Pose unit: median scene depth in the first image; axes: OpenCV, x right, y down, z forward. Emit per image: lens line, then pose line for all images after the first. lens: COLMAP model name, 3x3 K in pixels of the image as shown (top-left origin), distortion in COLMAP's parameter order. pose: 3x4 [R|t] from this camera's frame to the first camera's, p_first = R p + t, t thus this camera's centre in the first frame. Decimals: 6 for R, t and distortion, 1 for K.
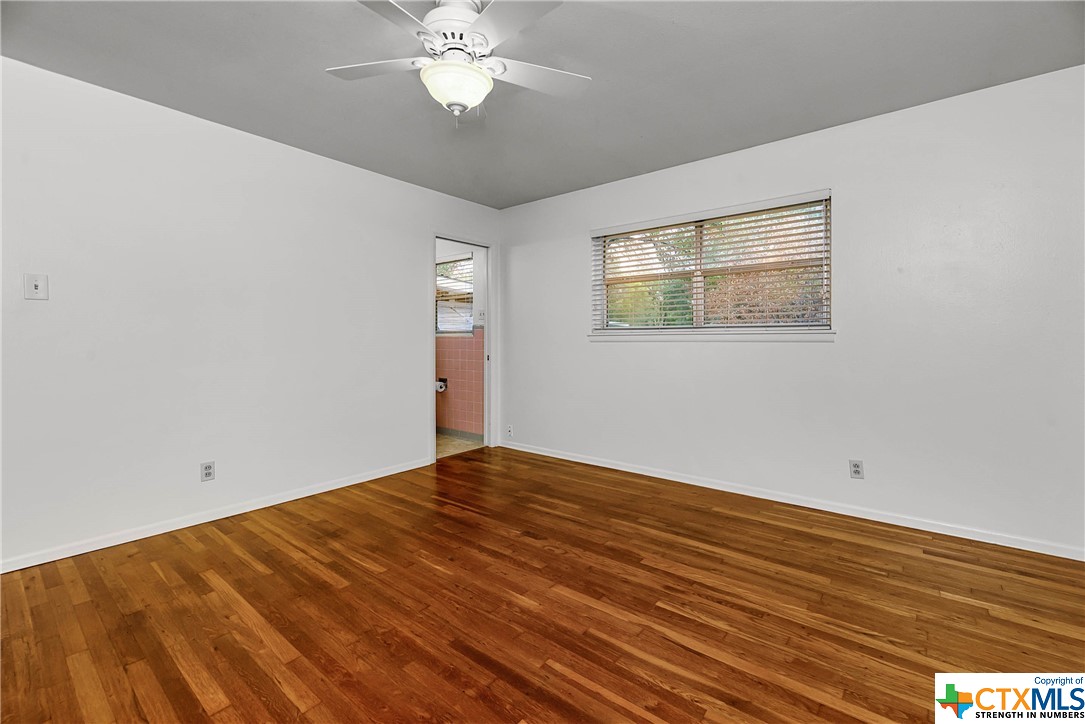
lens RADIAL K [[464.7, 0, 547.4], [0, 464.7, 339.9], [0, 0, 1]] dist [-0.002815, -0.000680]
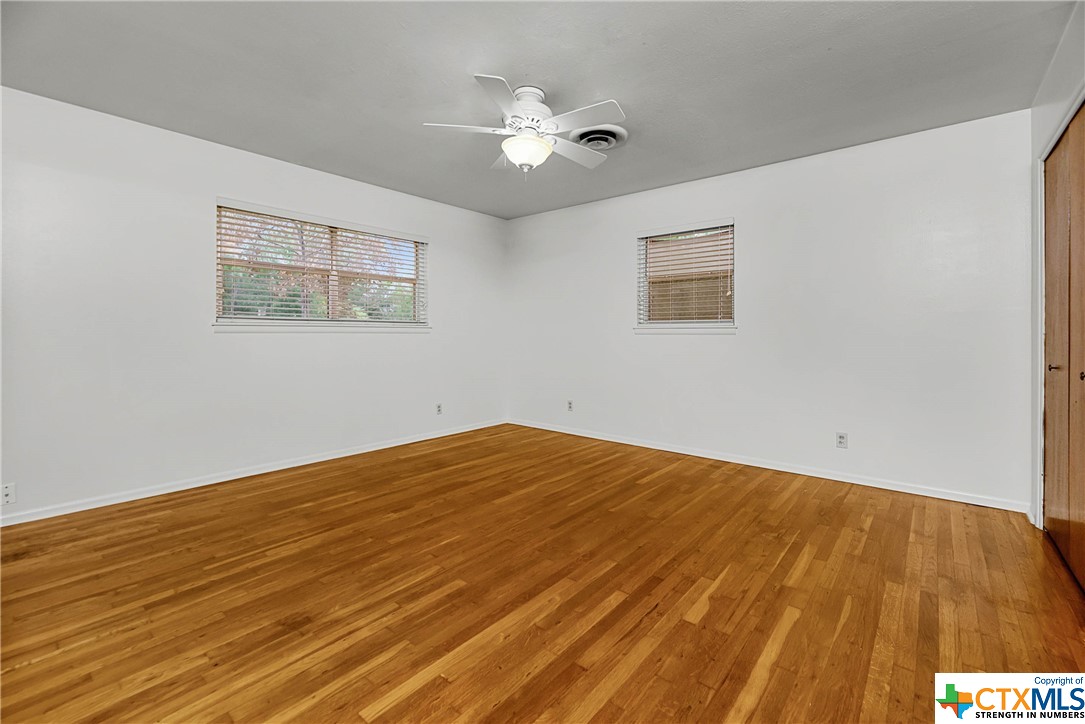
lens RADIAL K [[464.7, 0, 547.4], [0, 464.7, 339.9], [0, 0, 1]] dist [-0.002815, -0.000680]
pose [[0.015054, -0.012524, 0.999808, -1.246023], [-0.006858, 0.999897, 0.012629, 0.003633], [-0.999863, -0.007047, 0.014967, 0.712890]]
